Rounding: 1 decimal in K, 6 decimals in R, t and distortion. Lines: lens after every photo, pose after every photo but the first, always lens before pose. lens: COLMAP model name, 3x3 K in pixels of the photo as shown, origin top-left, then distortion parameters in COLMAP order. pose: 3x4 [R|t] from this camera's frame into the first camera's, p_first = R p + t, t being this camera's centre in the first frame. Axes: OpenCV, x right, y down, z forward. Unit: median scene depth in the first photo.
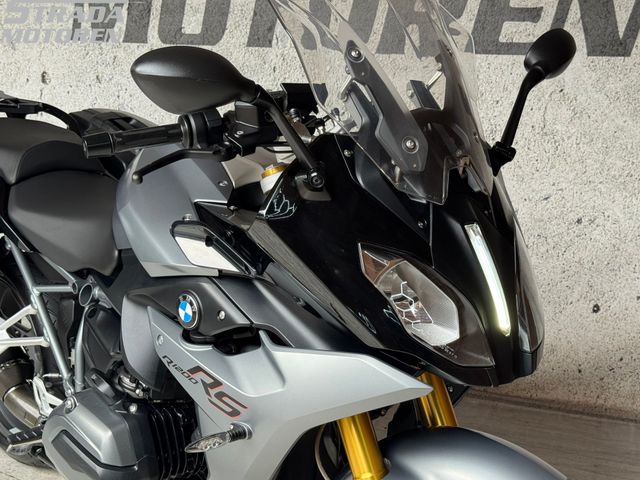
lens RADIAL K [[957.9, 0, 318.9], [0, 957.9, 237.6], [0, 0, 1]] dist [0.120371, 0.000000]
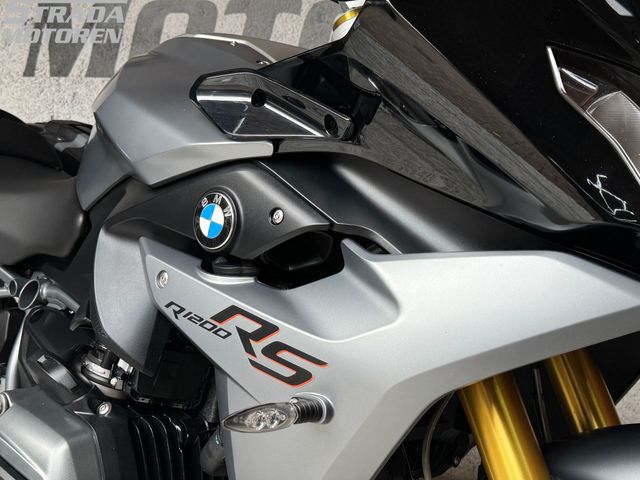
lens RADIAL K [[883.5, 0, 298.0], [0, 883.5, 237.5], [0, 0, 1]] dist [0.068542, 0.000000]
pose [[0.996867, 0.032684, 0.072024, -0.118109], [-0.016648, 0.976931, -0.212903, 0.194405], [-0.077321, 0.211037, 0.974415, 0.432455]]
